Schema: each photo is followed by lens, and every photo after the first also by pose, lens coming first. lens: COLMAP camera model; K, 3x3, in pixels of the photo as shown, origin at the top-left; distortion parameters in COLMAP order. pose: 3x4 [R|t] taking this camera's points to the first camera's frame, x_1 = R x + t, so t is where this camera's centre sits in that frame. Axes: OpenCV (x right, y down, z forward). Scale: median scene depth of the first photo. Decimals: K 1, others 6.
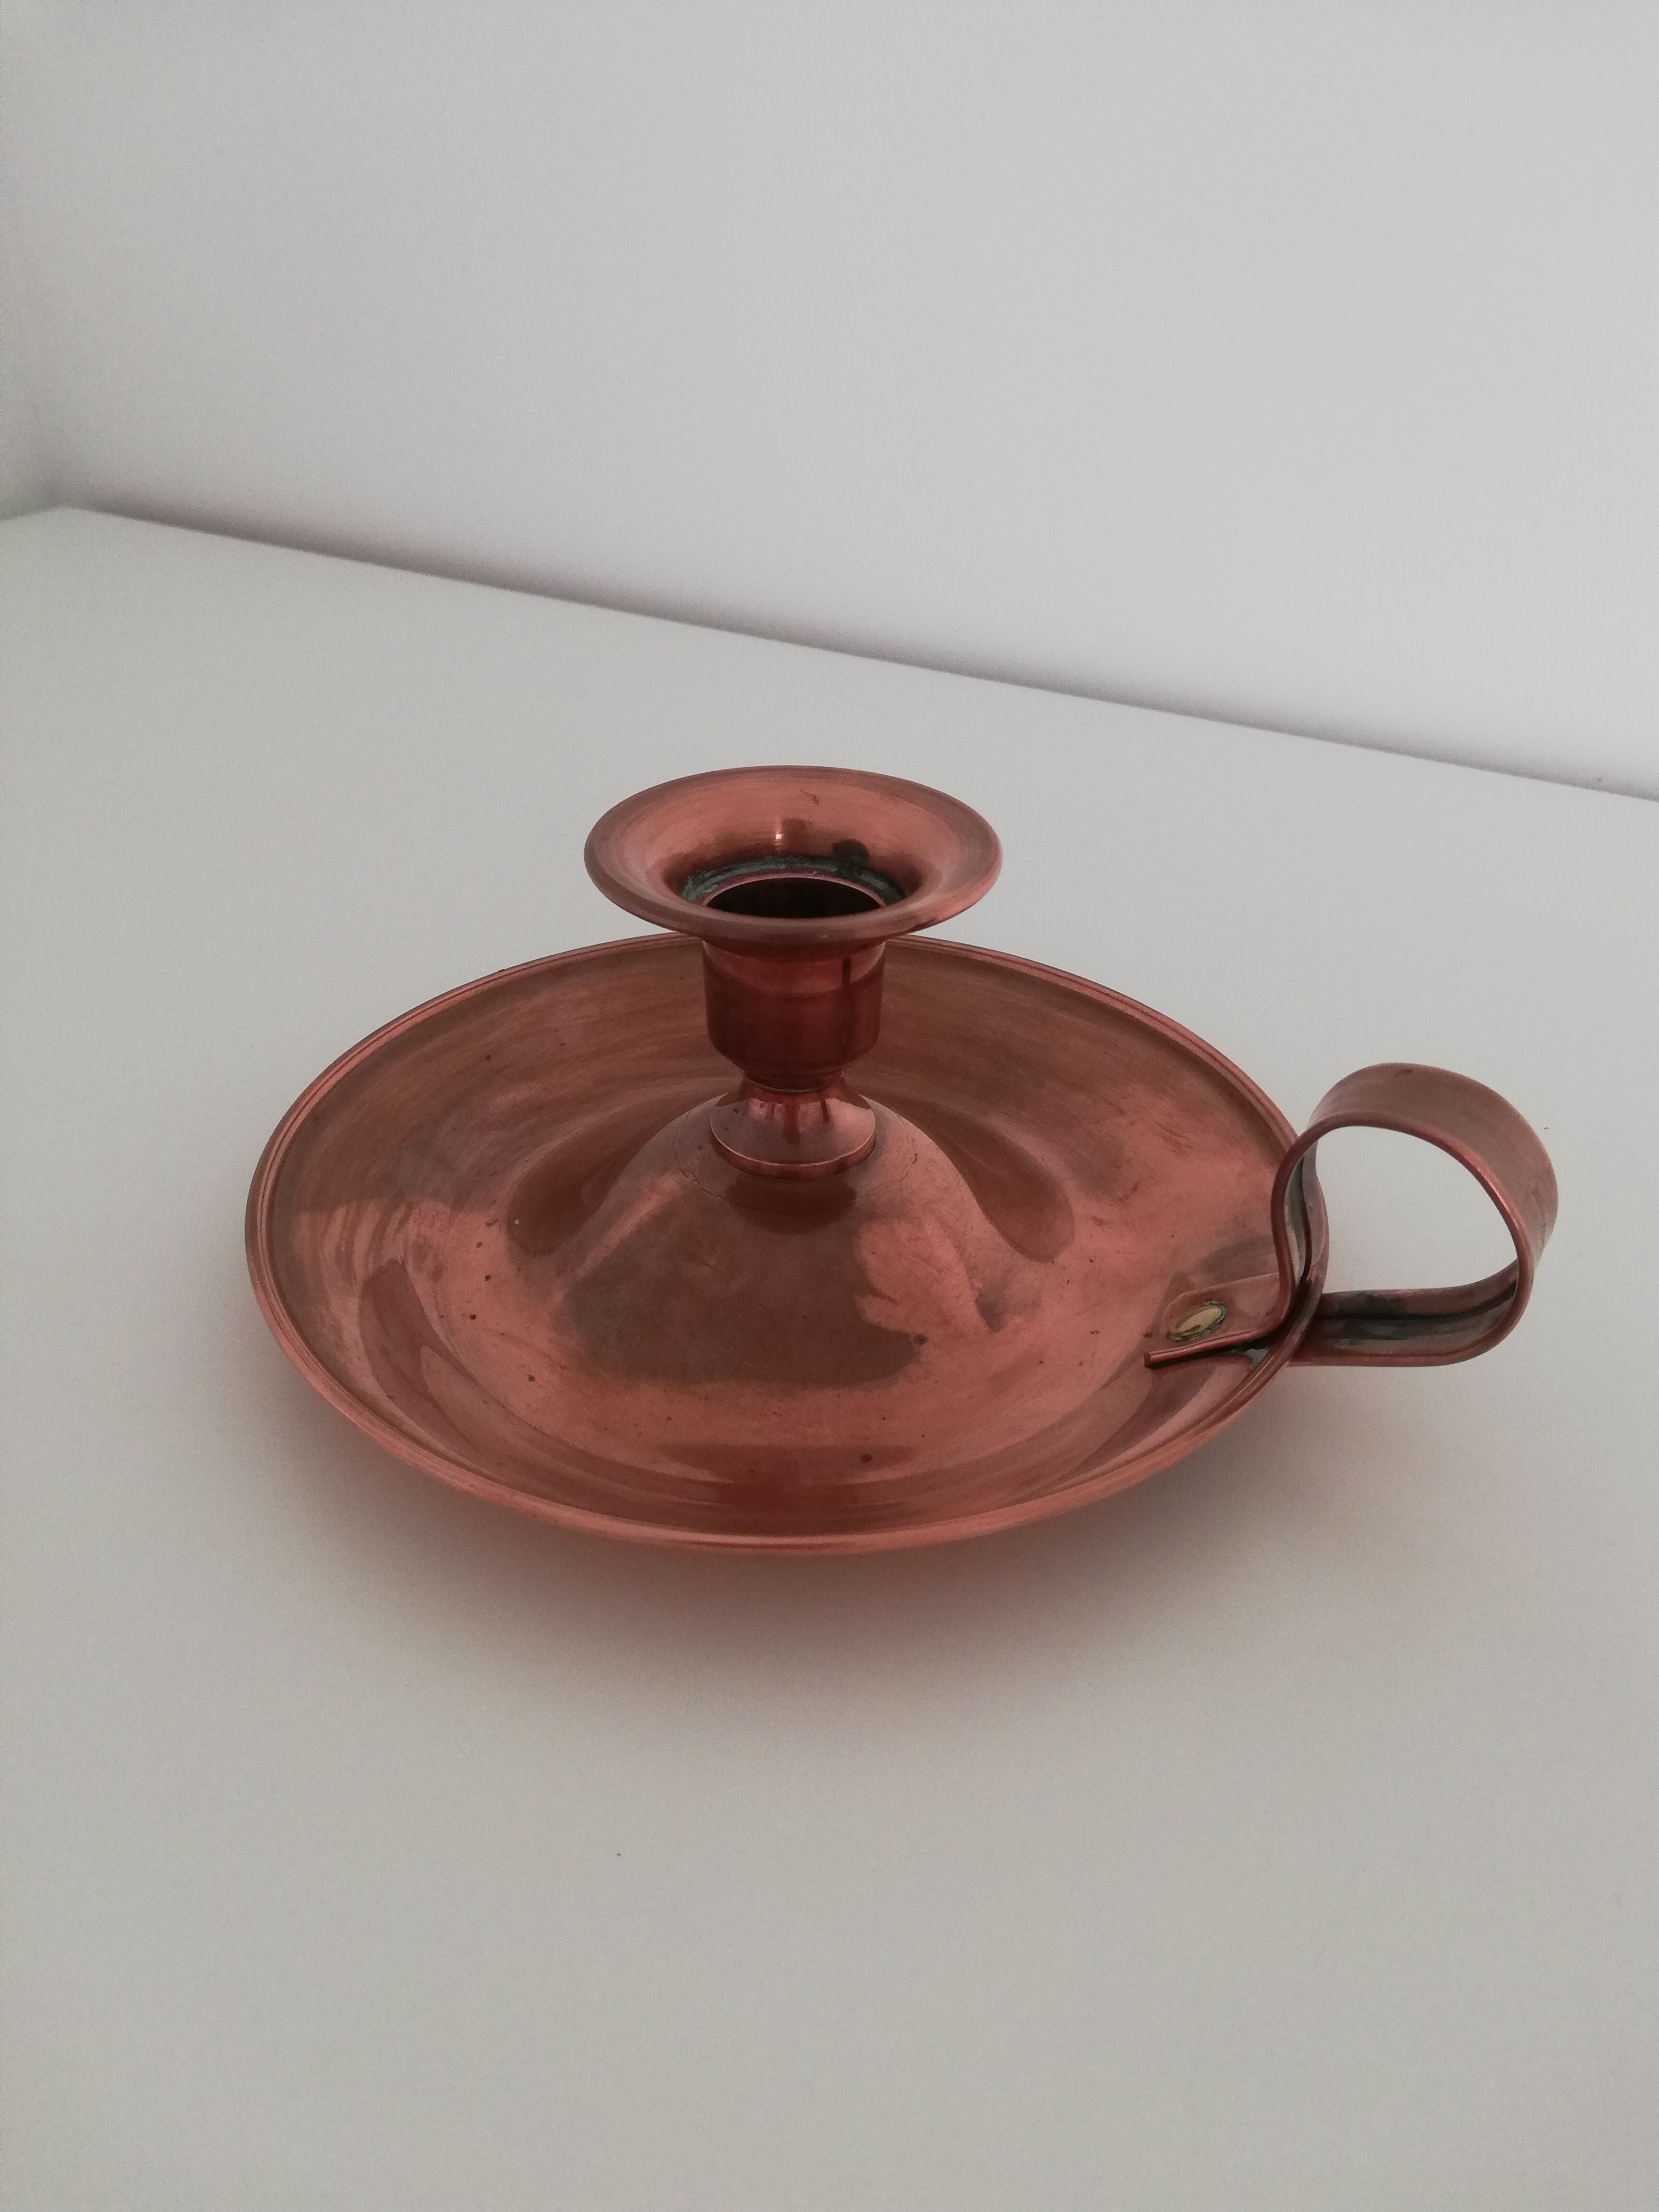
lens RADIAL K [[1681.6, 0, 830.1], [0, 1681.6, 1109.8], [0, 0, 1]] dist [0.038325, -0.044220]
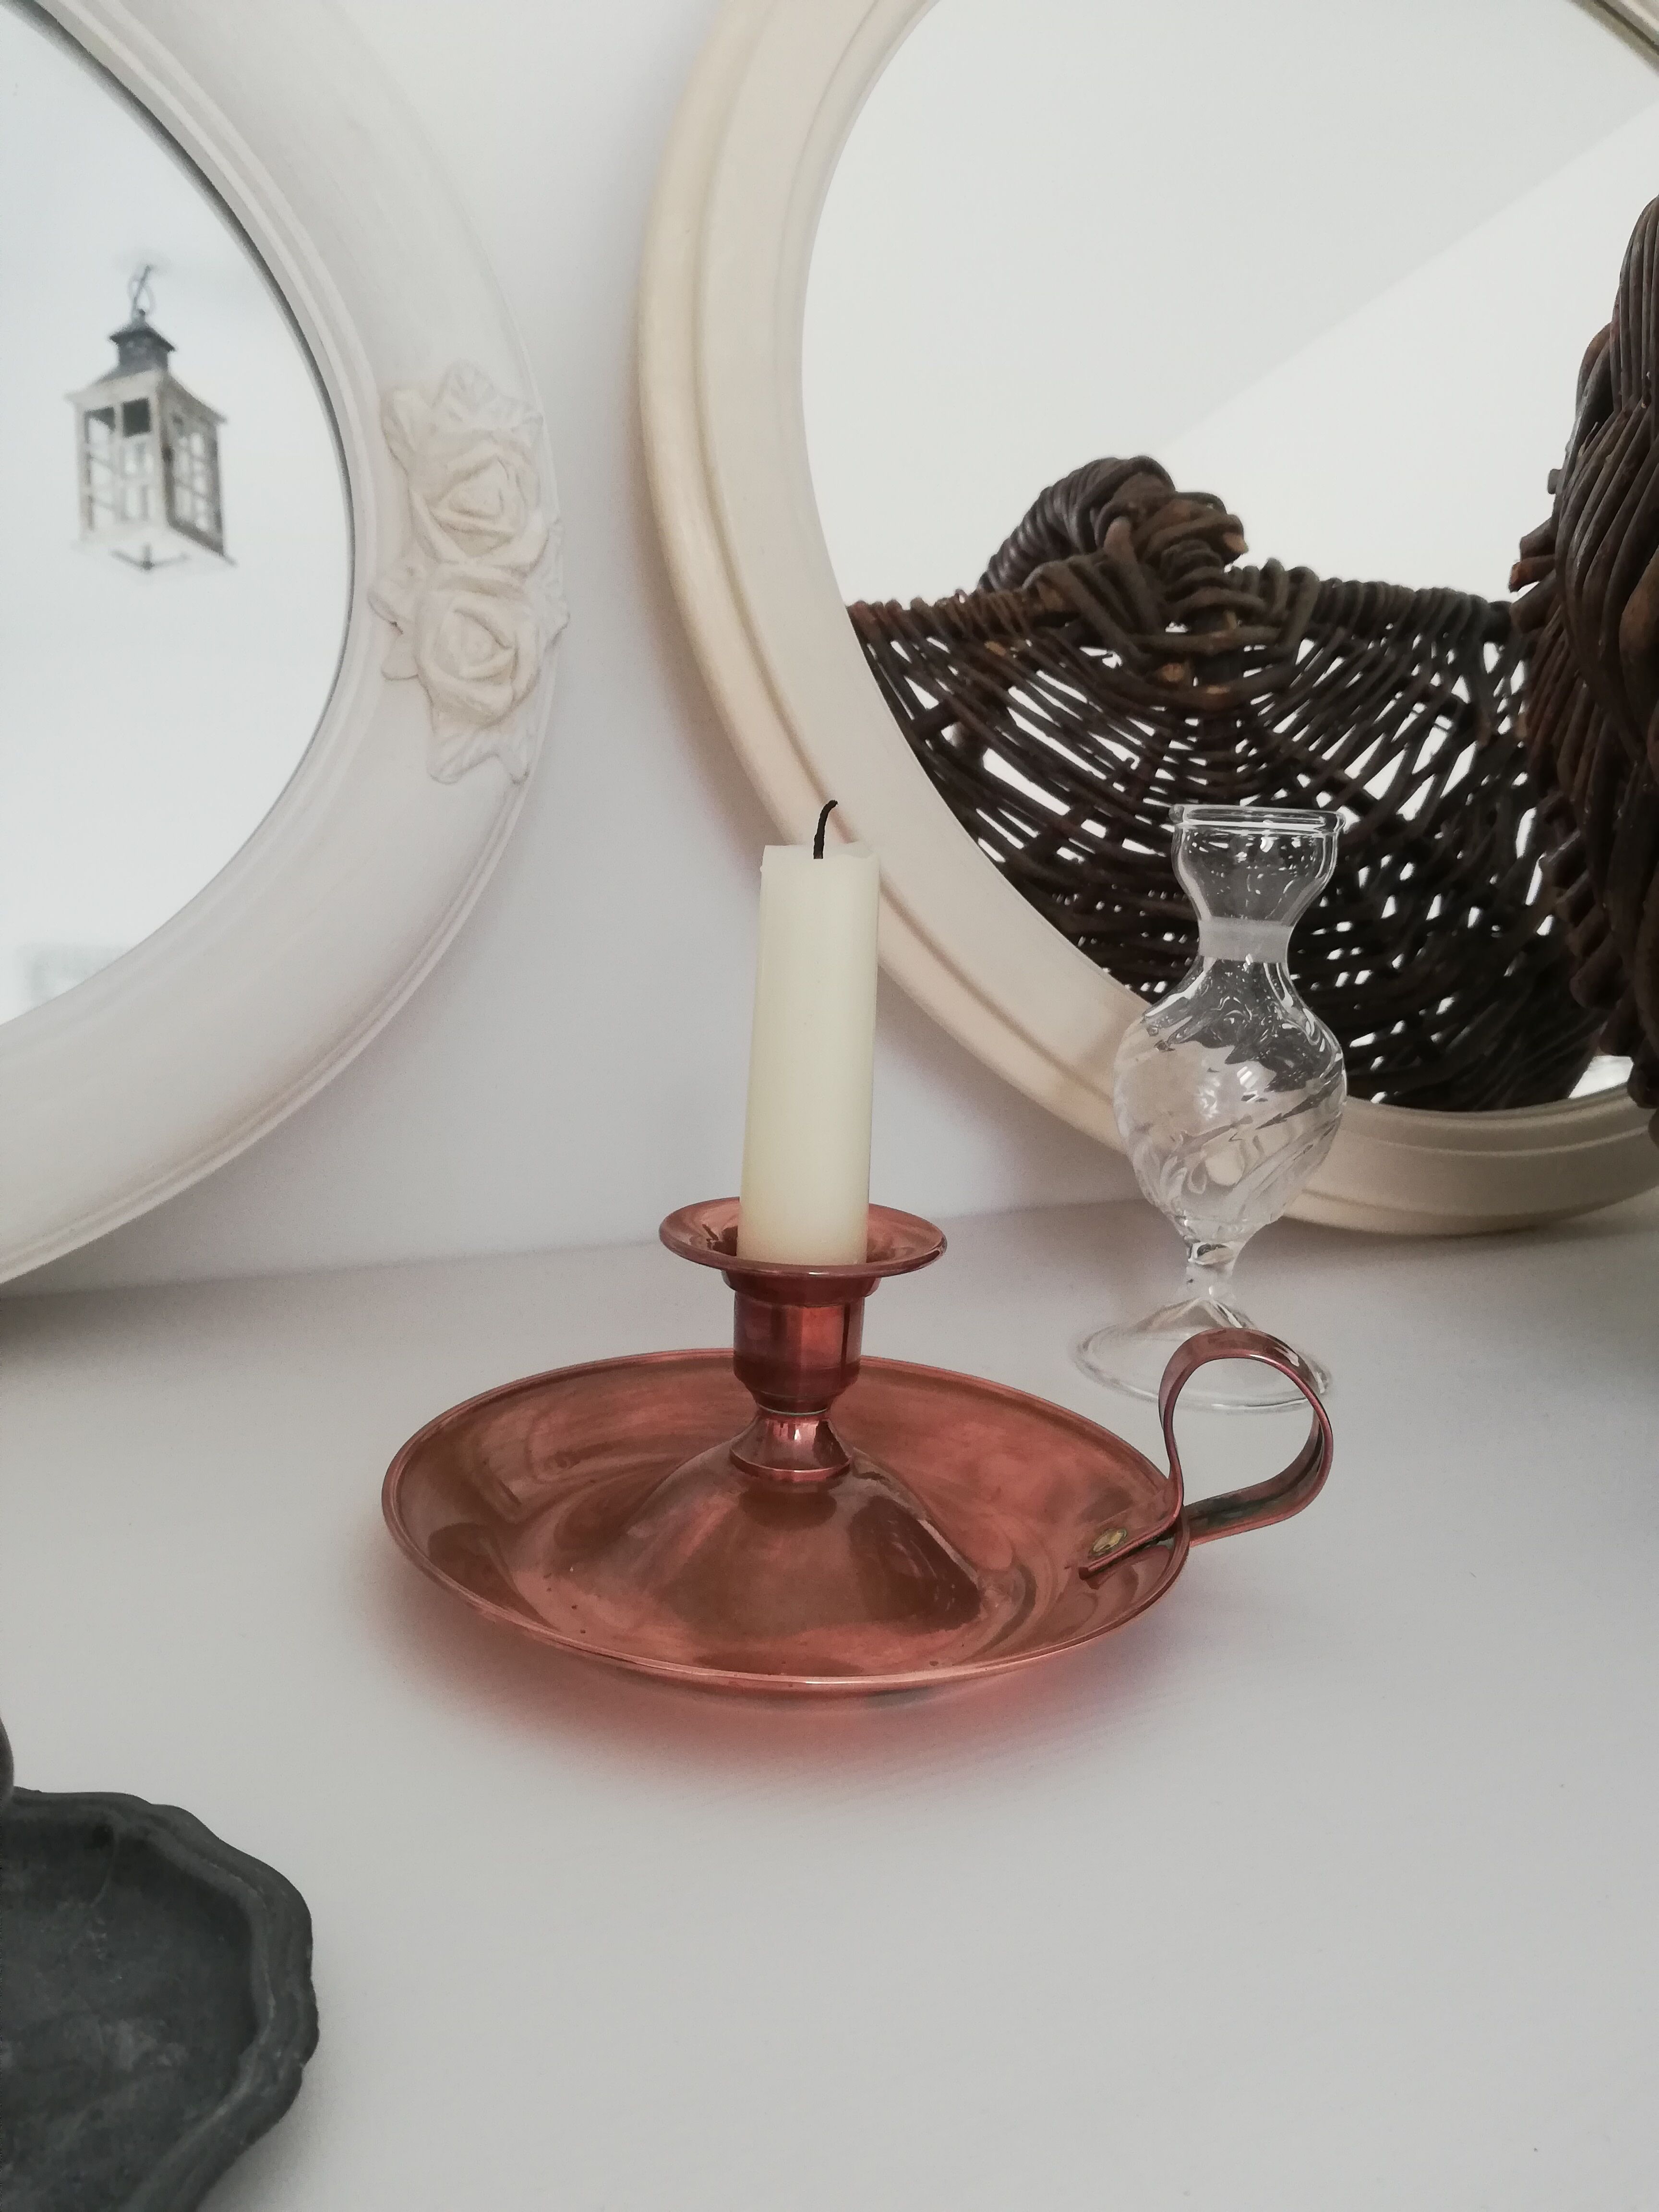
lens RADIAL K [[1681.6, 0, 833.2], [0, 1681.6, 1107.2], [0, 0, 1]] dist [0.038325, -0.044220]
pose [[0.924981, -0.034109, 0.378480, -0.482680], [0.166030, 0.932150, -0.321760, 0.187225], [-0.341826, 0.360461, 0.867884, -0.268132]]
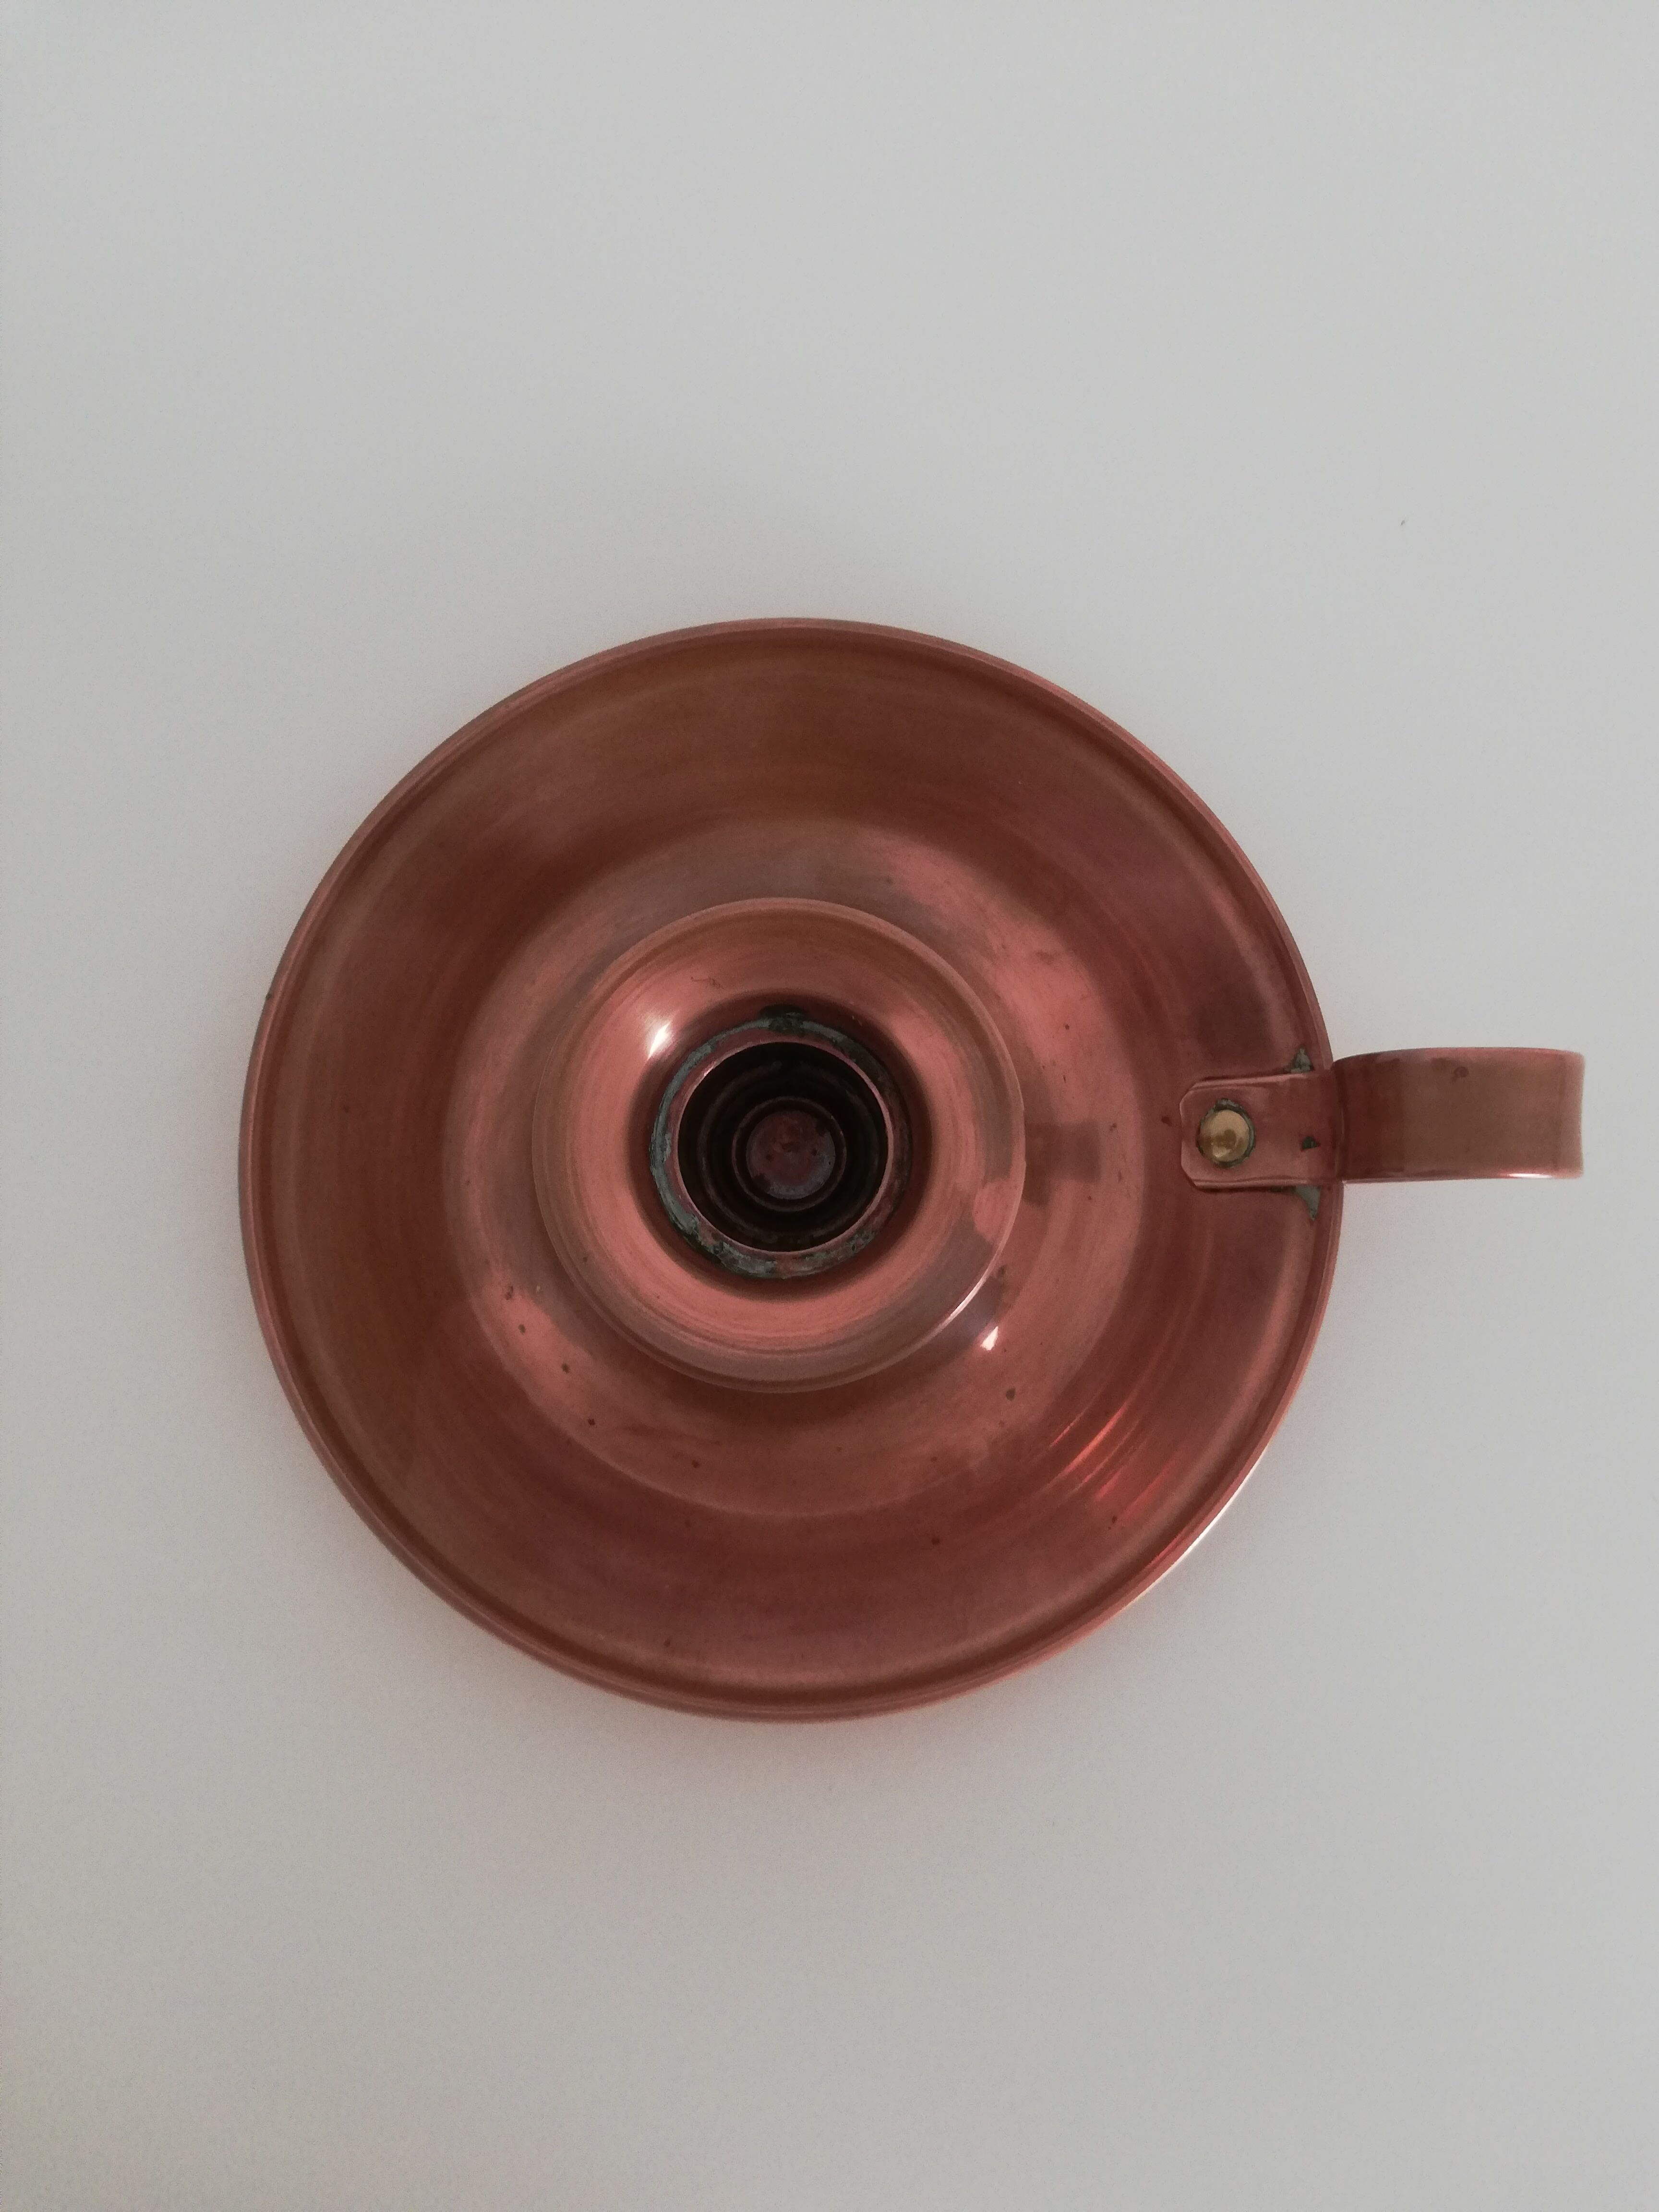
lens RADIAL K [[1681.6, 0, 820.1], [0, 1681.6, 1110.5], [0, 0, 1]] dist [0.038325, -0.044220]
pose [[0.866079, -0.499874, 0.005795, -0.000619], [0.289054, 0.510205, 0.810024, -0.748391], [-0.407866, -0.699870, 0.586368, 0.456808]]
